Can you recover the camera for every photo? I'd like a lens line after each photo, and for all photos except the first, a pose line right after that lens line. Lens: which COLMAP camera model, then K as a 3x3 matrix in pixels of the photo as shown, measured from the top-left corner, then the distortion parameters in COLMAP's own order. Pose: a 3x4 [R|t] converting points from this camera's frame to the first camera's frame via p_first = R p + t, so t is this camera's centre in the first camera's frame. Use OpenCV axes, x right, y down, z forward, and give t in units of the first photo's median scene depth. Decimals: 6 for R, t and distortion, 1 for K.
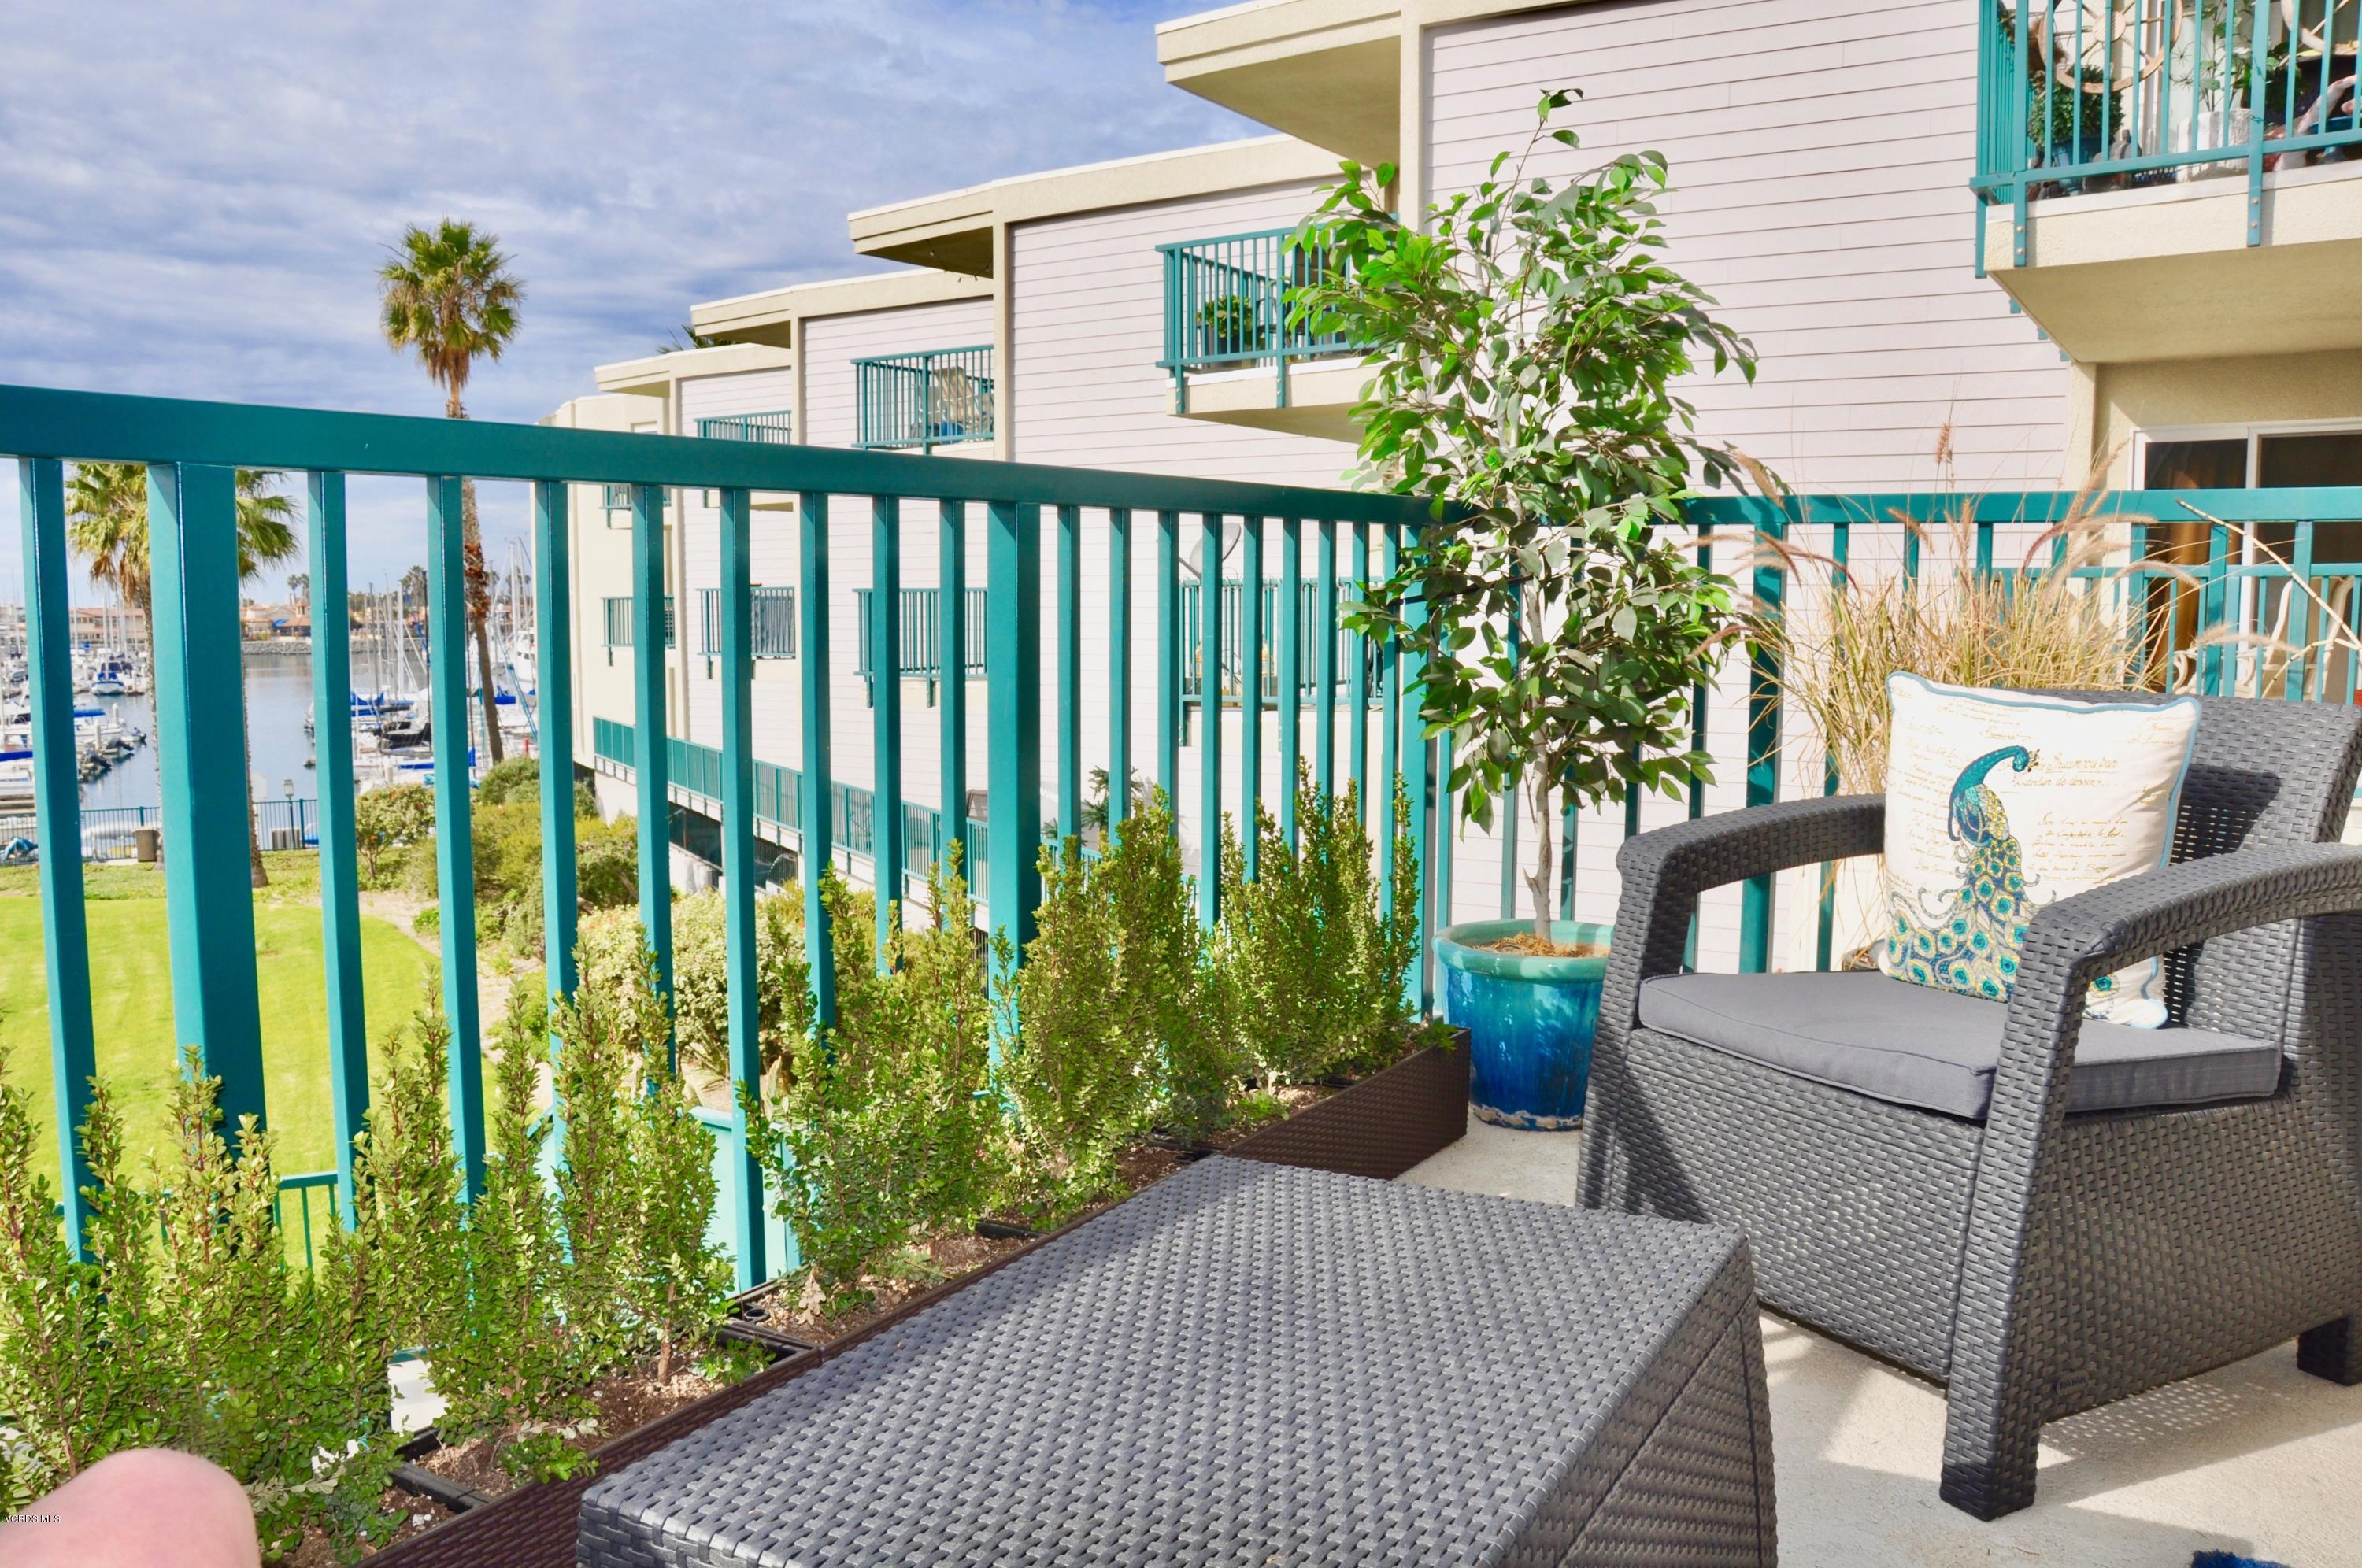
lens RADIAL K [[1839.2, 0, 1124.7], [0, 1839.2, 782.3], [0, 0, 1]] dist [-0.165211, 0.126074]
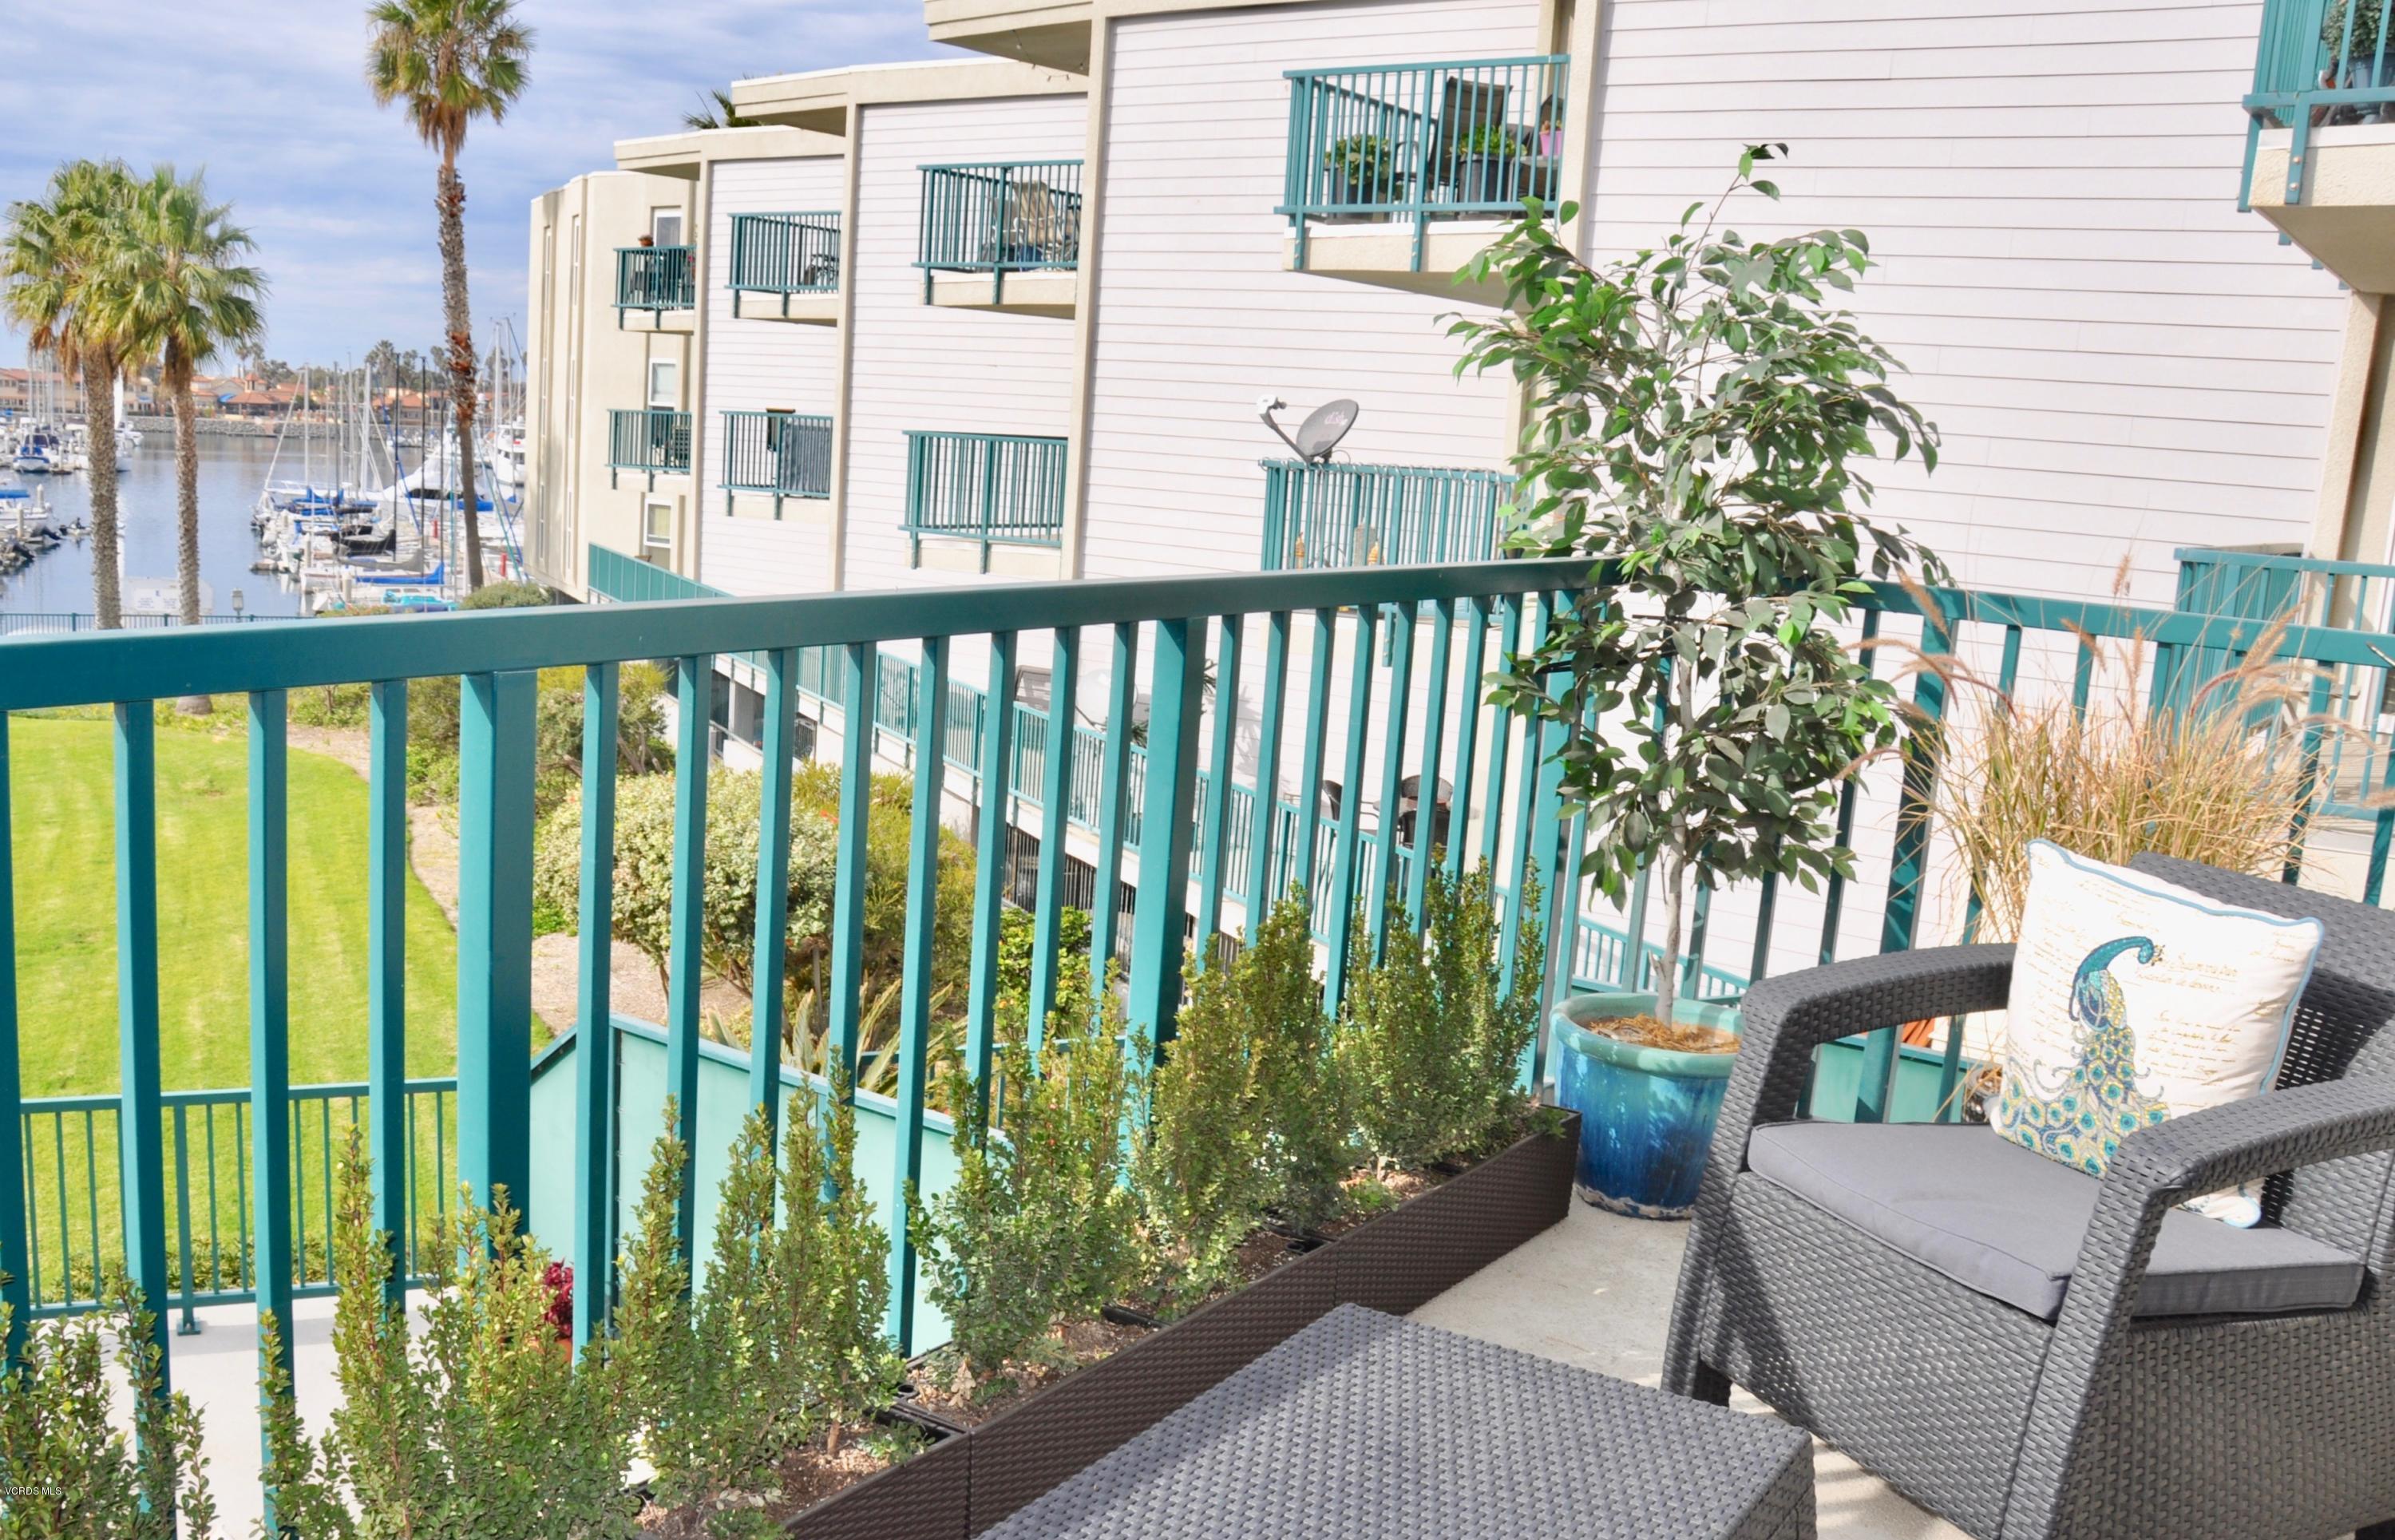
lens RADIAL K [[2158.4, 0, 1045.5], [0, 2158.4, 798.5], [0, 0, 1]] dist [-0.167188, 0.132230]
pose [[0.995469, 0.073199, -0.060683, -0.041476], [-0.068370, 0.994594, 0.078158, -0.102320], [0.066076, -0.073655, 0.995092, -0.154092]]
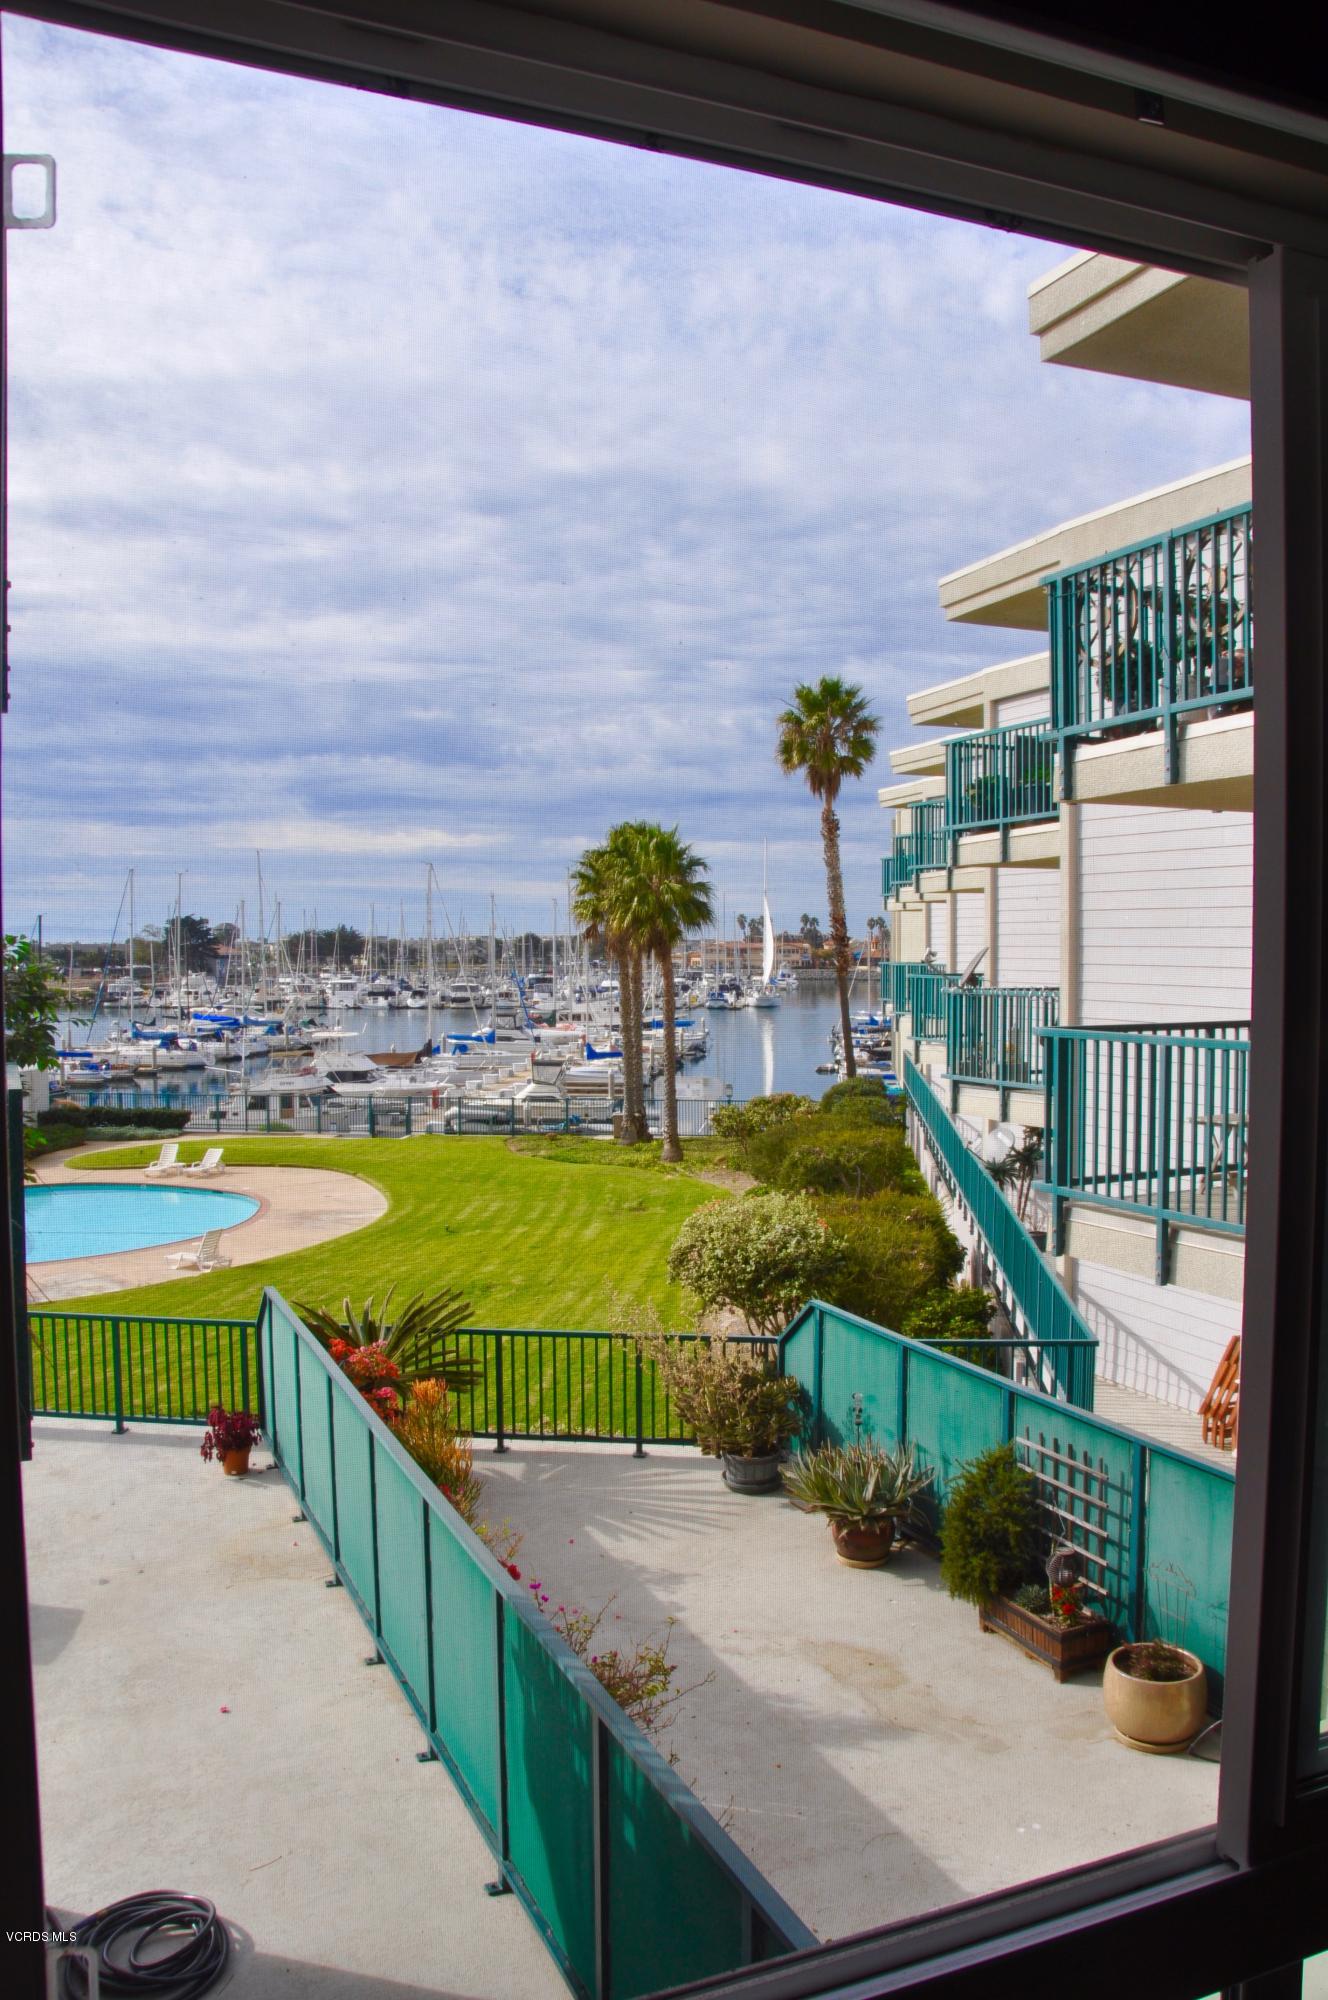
lens RADIAL K [[1557.5, 0, 743.9], [0, 1557.5, 1001.4], [0, 0, 1]] dist [-0.165211, 0.126074]
pose [[0.853667, 0.022899, -0.520315, 2.099554], [-0.052128, 0.997773, -0.041613, -0.201612], [0.518204, 0.062646, 0.852960, -0.201997]]
